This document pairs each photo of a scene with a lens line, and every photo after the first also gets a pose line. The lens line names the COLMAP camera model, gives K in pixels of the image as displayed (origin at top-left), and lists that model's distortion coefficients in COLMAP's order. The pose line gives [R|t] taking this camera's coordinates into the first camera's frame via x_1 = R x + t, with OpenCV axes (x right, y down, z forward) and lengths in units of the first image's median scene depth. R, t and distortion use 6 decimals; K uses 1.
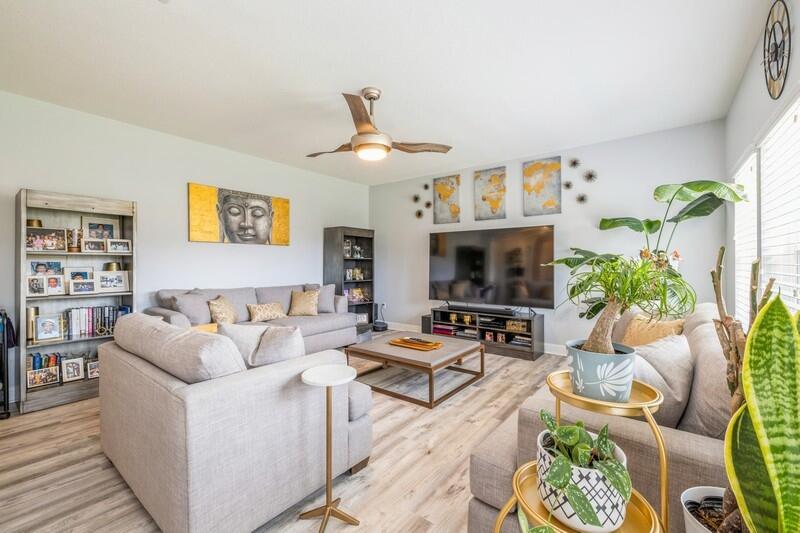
lens RADIAL K [[336.6, 0, 398.8], [0, 336.6, 265.2], [0, 0, 1]] dist [0.000576, 0.001138]
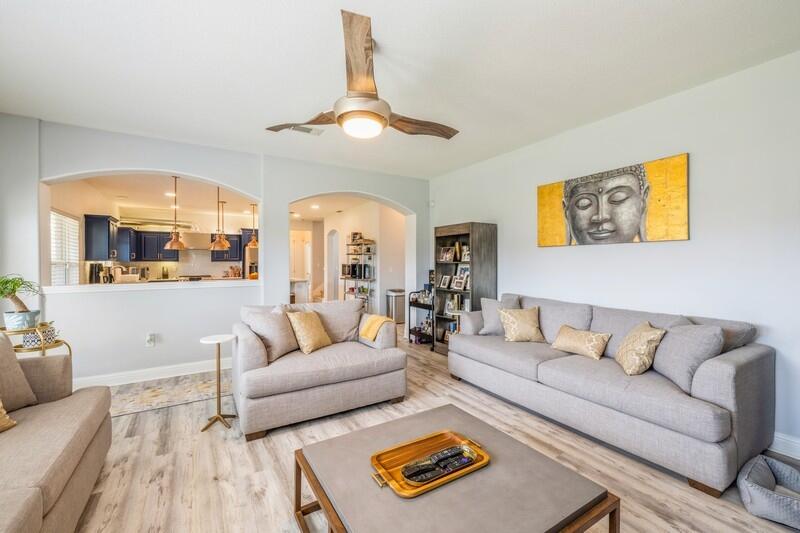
lens RADIAL K [[336.6, 0, 397.4], [0, 336.6, 263.1], [0, 0, 1]] dist [0.000576, 0.001138]
pose [[-0.353905, 0.002944, -0.935277, 0.370962], [-0.004829, 0.999976, 0.004975, -0.024837], [0.935269, 0.006277, -0.353882, 0.848598]]
